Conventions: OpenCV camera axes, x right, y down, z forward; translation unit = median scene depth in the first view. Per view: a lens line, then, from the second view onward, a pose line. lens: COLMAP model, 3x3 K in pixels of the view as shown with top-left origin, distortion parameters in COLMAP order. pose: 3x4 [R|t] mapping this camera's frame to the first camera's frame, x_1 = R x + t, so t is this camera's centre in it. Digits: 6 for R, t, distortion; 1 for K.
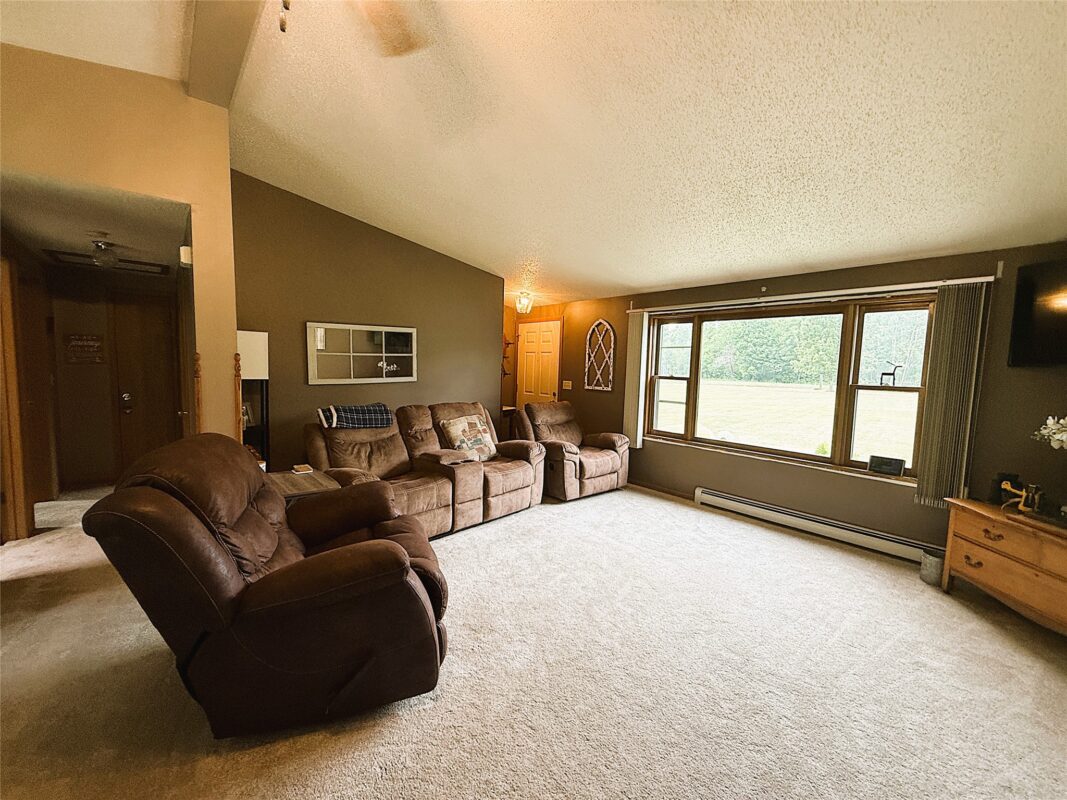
lens RADIAL K [[432.0, 0, 535.6], [0, 432.0, 398.9], [0, 0, 1]] dist [-0.002214, 0.000169]
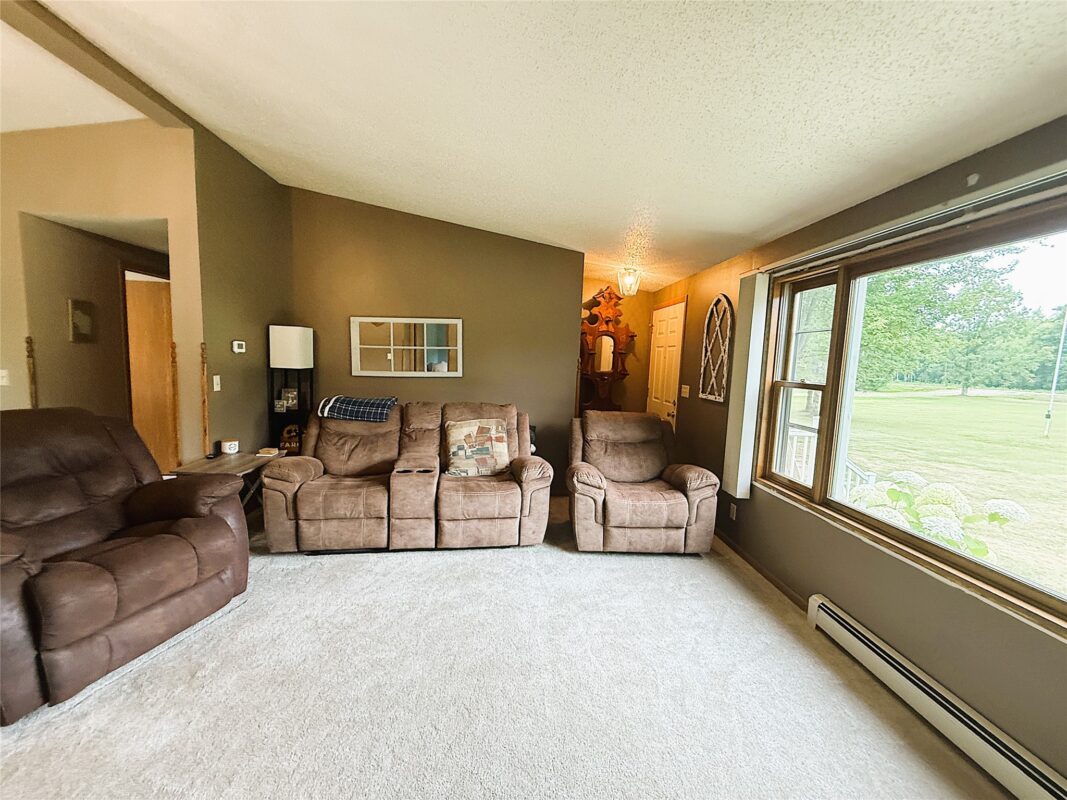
lens RADIAL K [[432.0, 0, 533.1], [0, 432.0, 397.2], [0, 0, 1]] dist [-0.002214, 0.000169]
pose [[0.789270, 0.058459, -0.611258, 0.434094], [-0.064751, 0.997831, 0.011822, -0.019412], [0.610623, 0.030249, 0.791343, 0.386974]]
